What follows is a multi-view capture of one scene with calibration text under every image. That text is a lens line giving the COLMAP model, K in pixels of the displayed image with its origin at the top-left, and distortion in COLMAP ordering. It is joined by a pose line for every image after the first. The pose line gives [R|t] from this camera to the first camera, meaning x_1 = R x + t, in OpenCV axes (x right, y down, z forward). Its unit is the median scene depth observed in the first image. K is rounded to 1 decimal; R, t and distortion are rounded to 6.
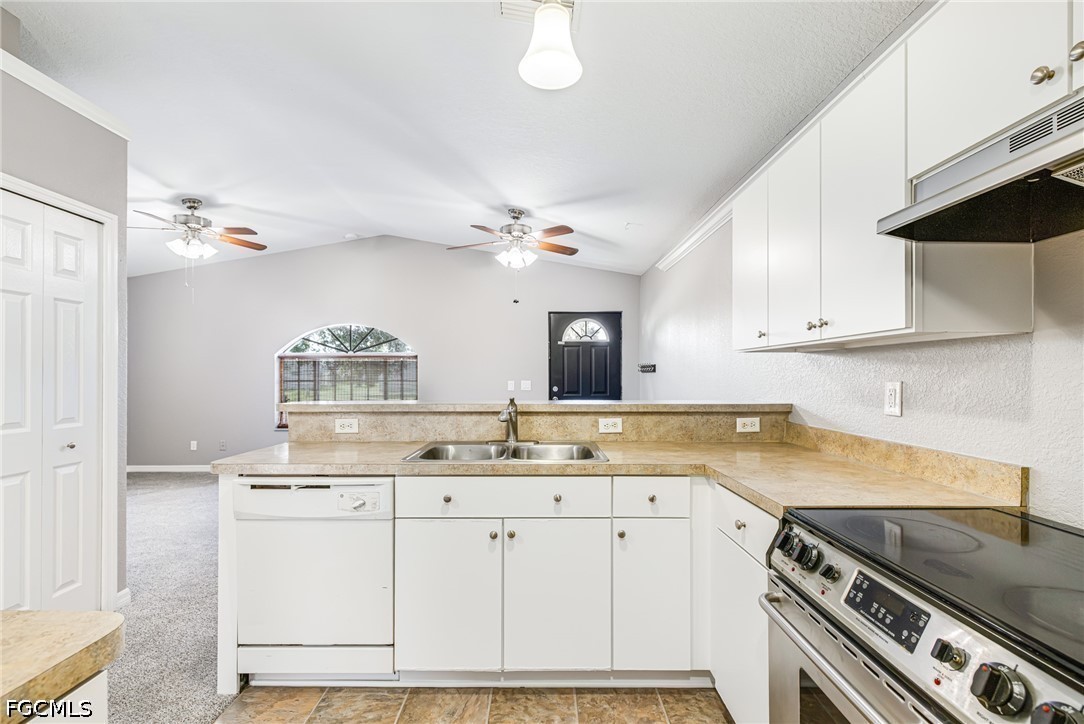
lens RADIAL K [[471.4, 0, 537.6], [0, 471.4, 374.1], [0, 0, 1]] dist [-0.000398, 0.000243]
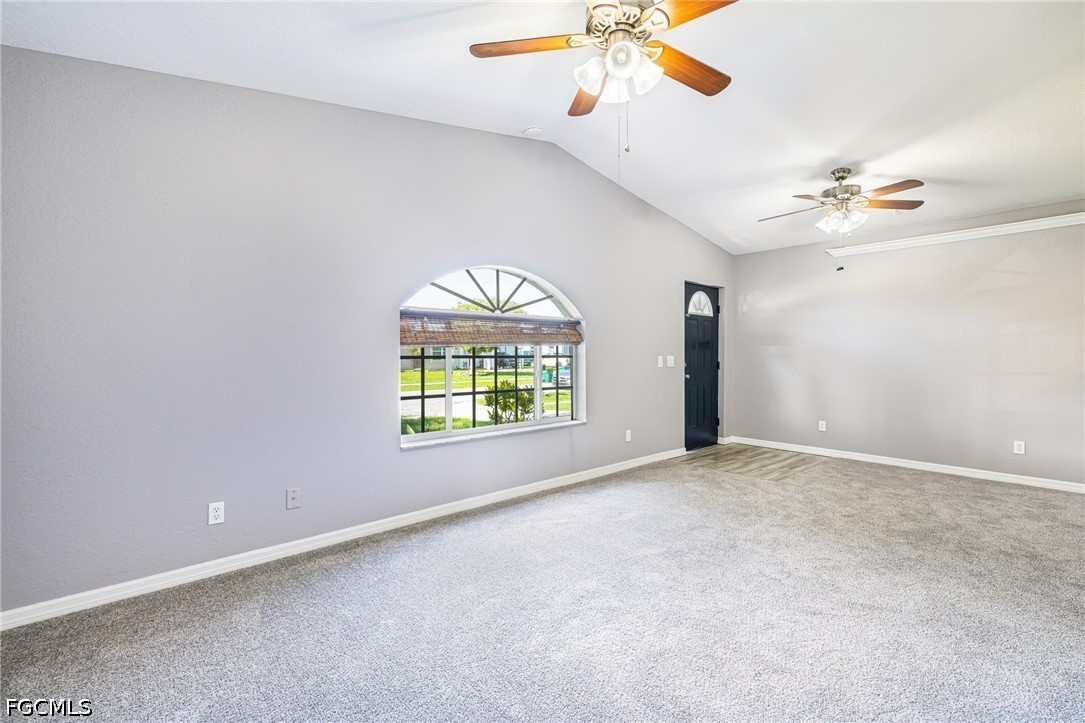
lens RADIAL K [[468.8, 0, 547.7], [0, 468.8, 363.7], [0, 0, 1]] dist [0.001456, 0.000133]
pose [[0.743968, -0.015084, 0.668045, -1.946759], [0.000714, 0.999763, 0.021780, 0.024096], [-0.668215, -0.015727, 0.743802, 1.232997]]
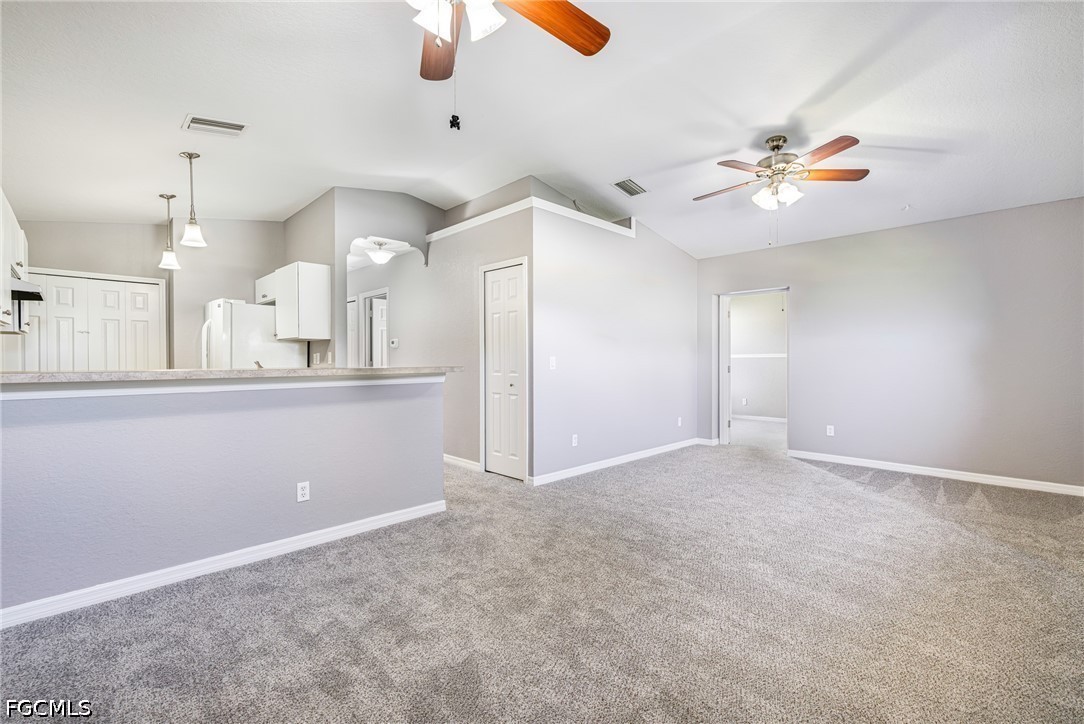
lens RADIAL K [[472.9, 0, 542.0], [0, 472.9, 362.0], [0, 0, 1]] dist [0.000929, 0.000151]
pose [[-0.708851, 0.002819, -0.705353, 0.285654], [0.002209, 0.999996, 0.001777, 0.048695], [0.705355, -0.000299, -0.708854, 2.307099]]
